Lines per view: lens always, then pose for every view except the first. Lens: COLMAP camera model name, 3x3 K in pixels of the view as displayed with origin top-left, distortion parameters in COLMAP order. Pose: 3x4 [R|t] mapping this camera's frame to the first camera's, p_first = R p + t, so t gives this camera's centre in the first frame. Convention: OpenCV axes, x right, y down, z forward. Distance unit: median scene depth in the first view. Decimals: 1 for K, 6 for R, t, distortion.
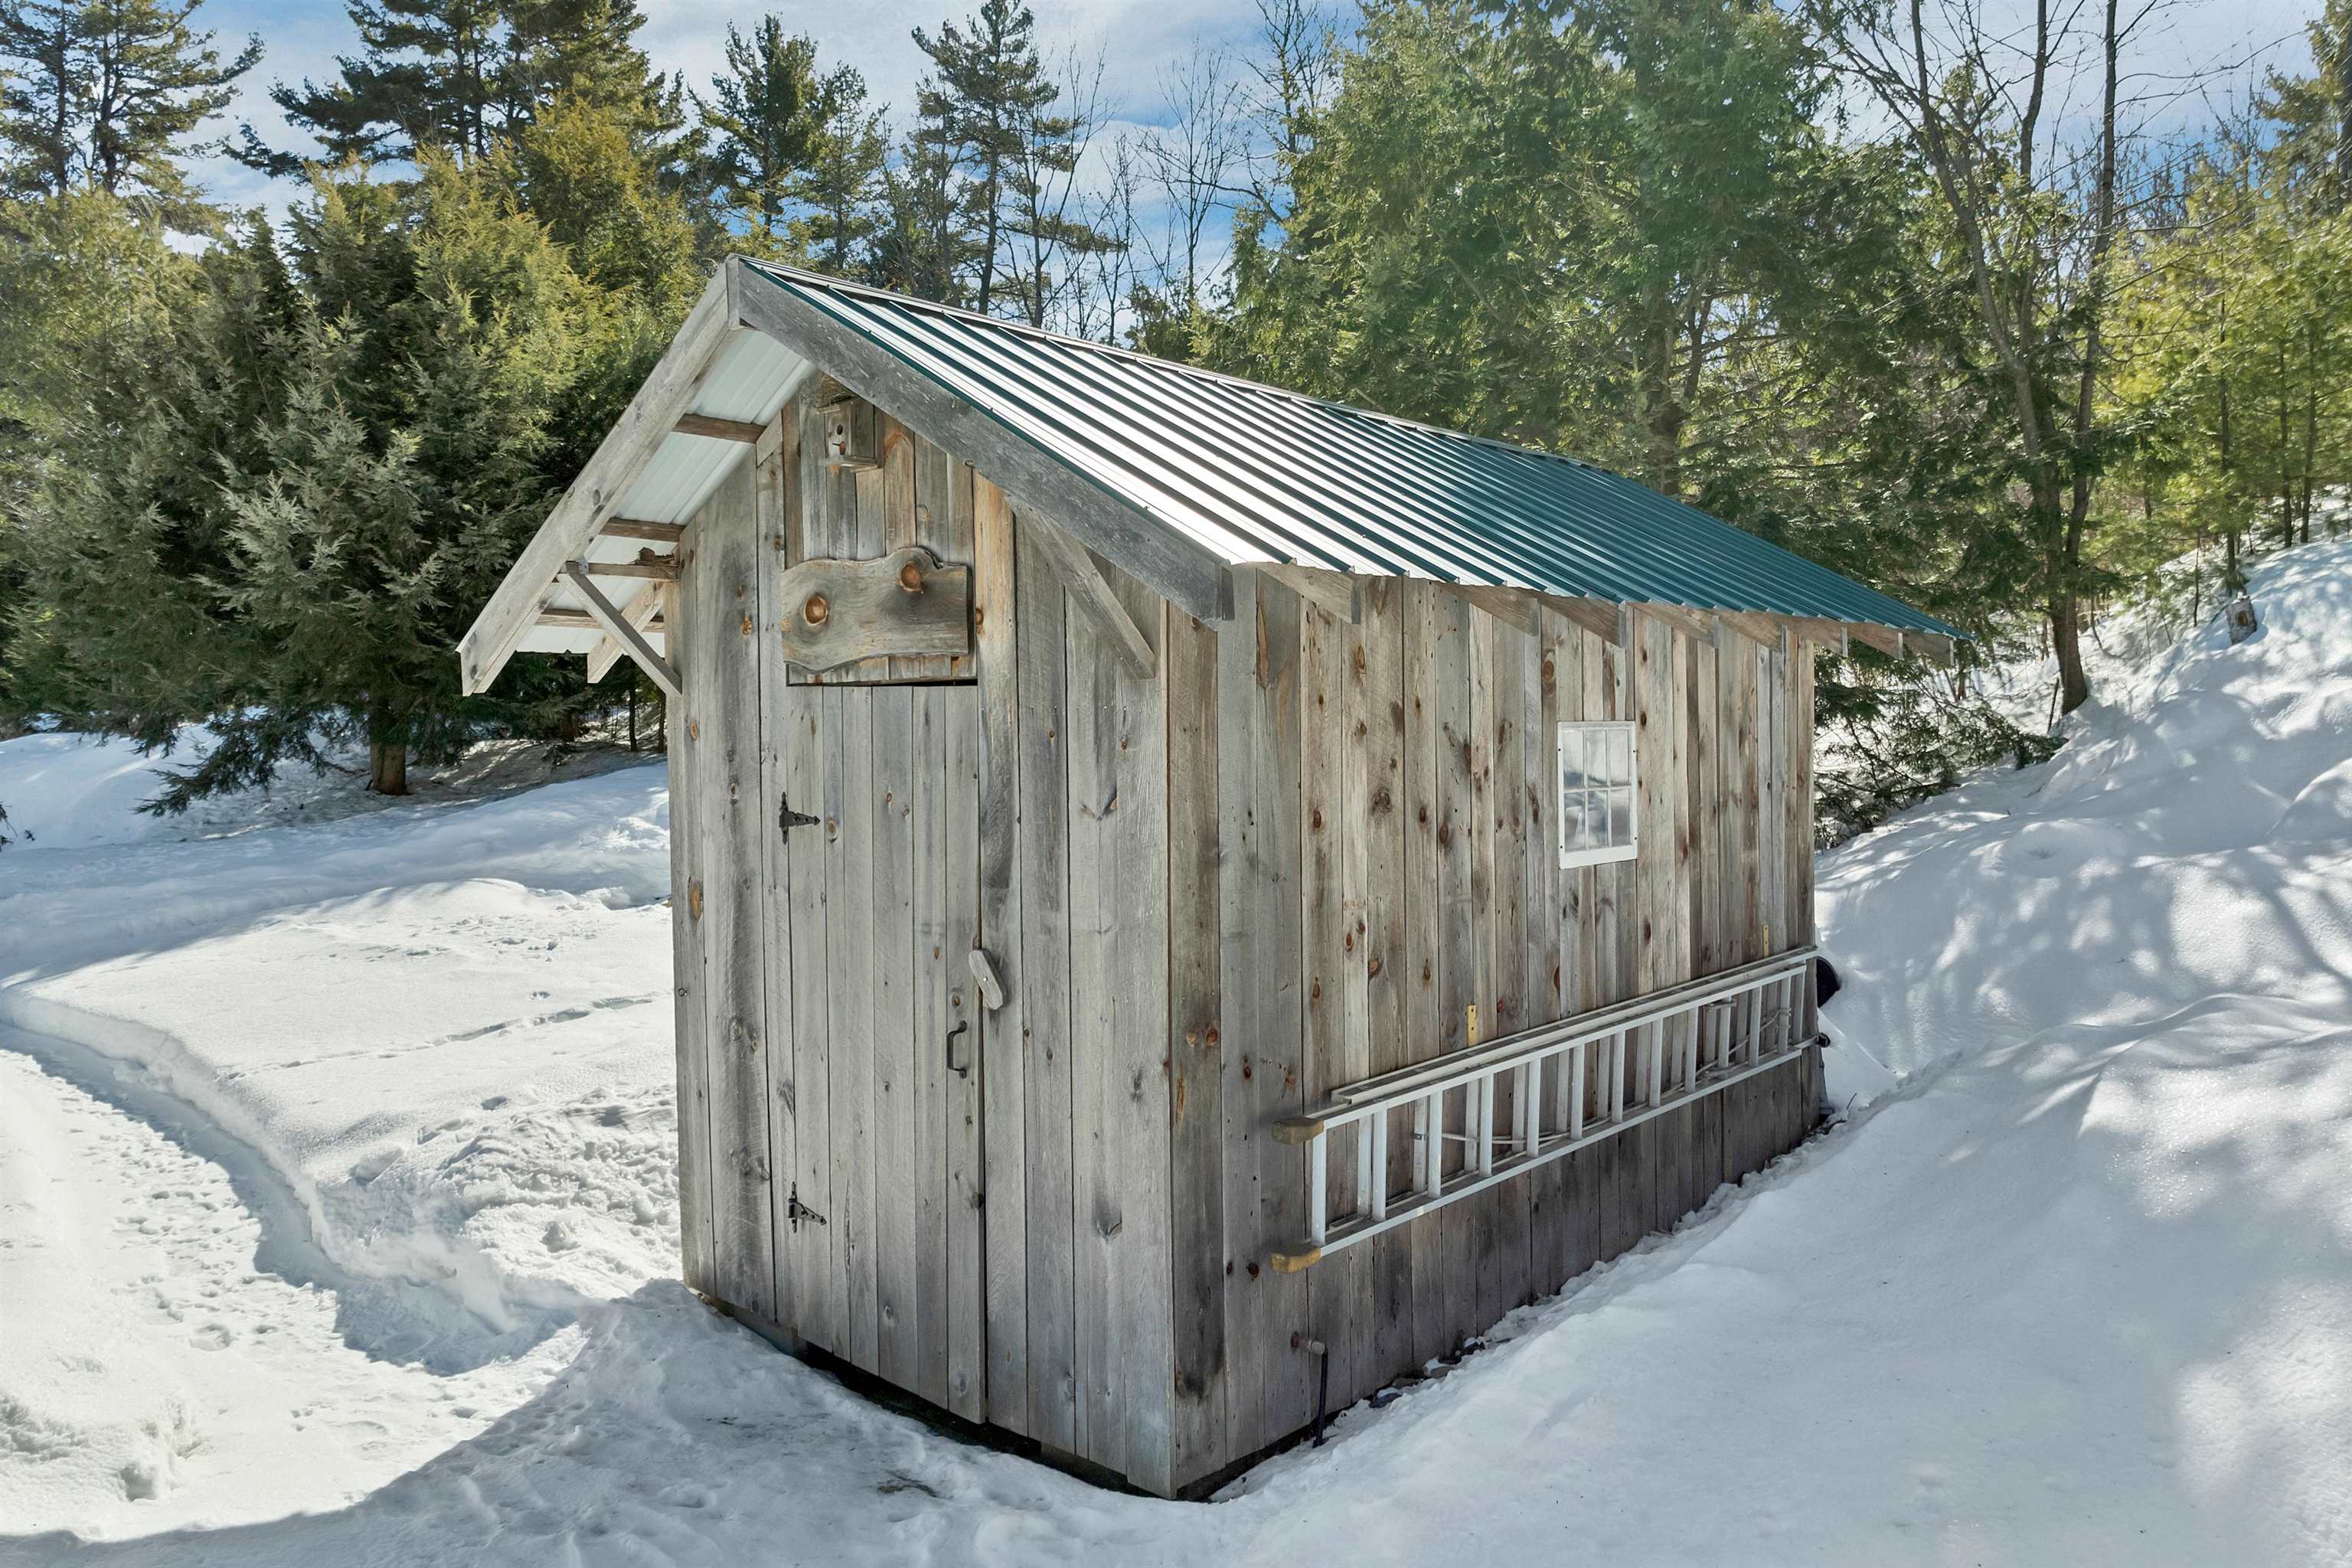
lens RADIAL K [[1720.2, 0, 1176.0], [0, 1720.2, 784.0], [0, 0, 1]] dist [-0.015004, -0.007121]
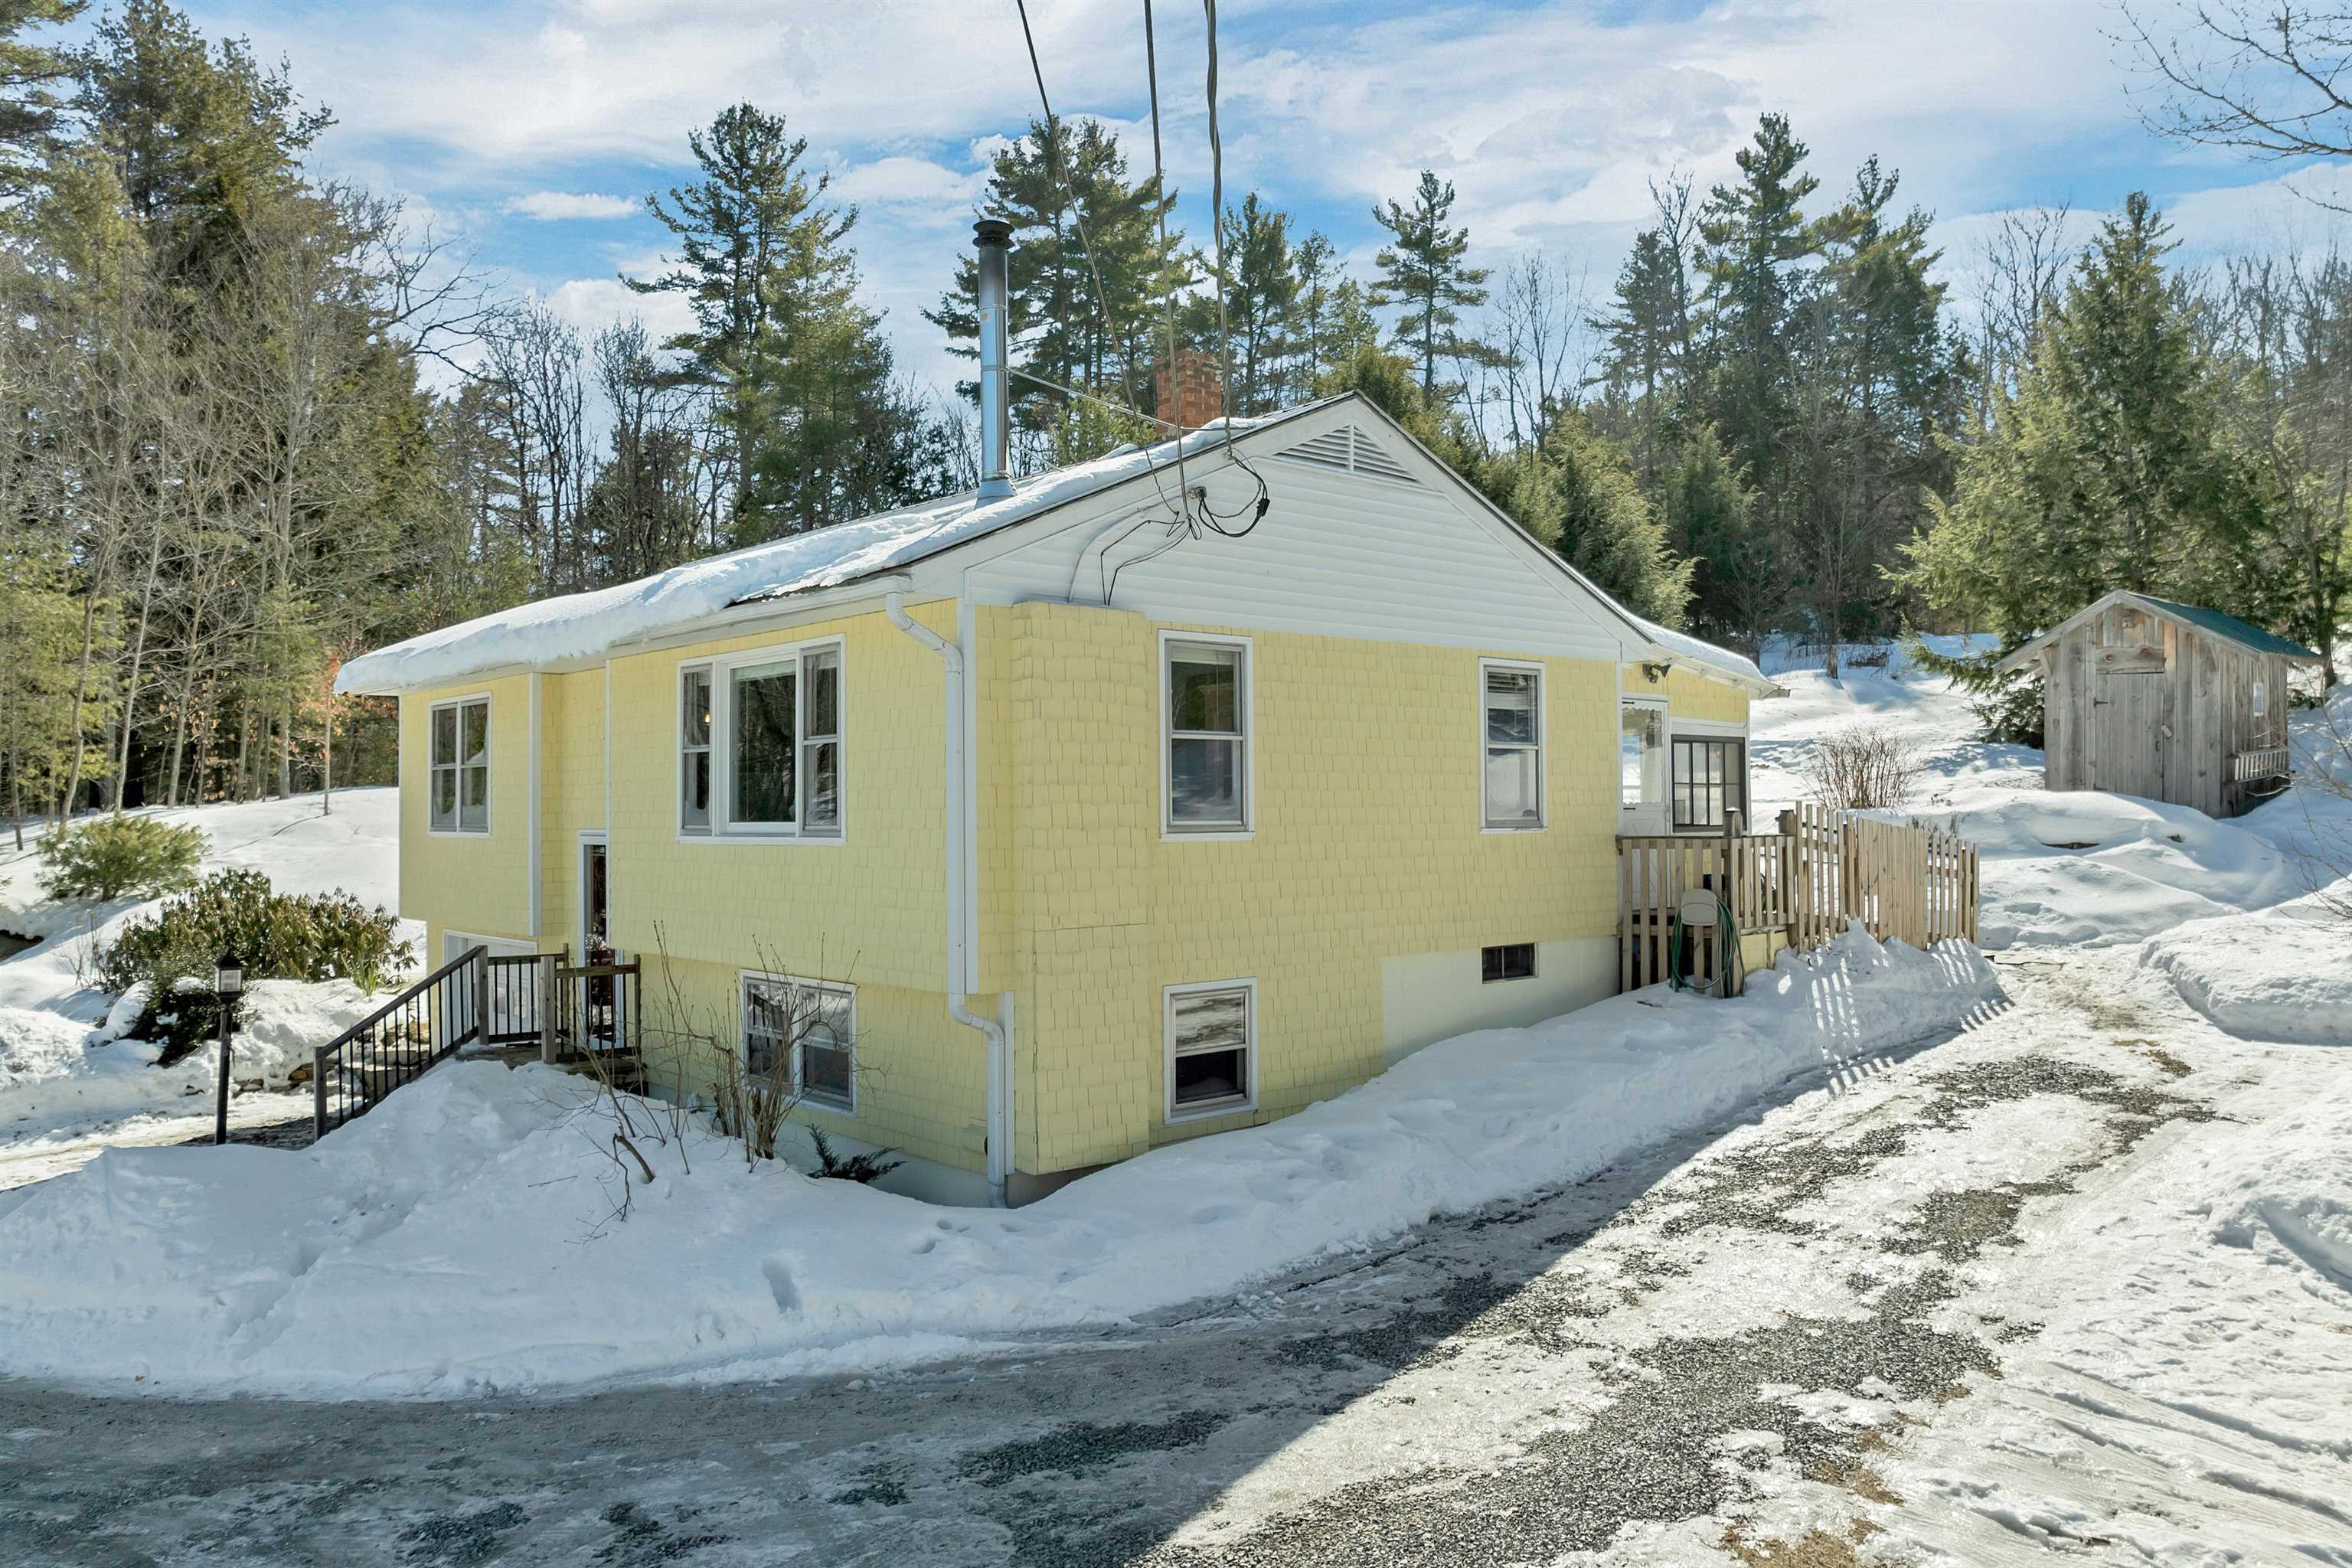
lens RADIAL K [[1720.2, 0, 1176.0], [0, 1720.2, 784.0], [0, 0, 1]] dist [-0.015004, -0.007121]
pose [[0.998929, -0.001464, -0.046255, -0.976540], [0.001226, 0.999986, -0.005184, 0.102127], [0.046262, 0.005121, 0.998916, -1.459906]]
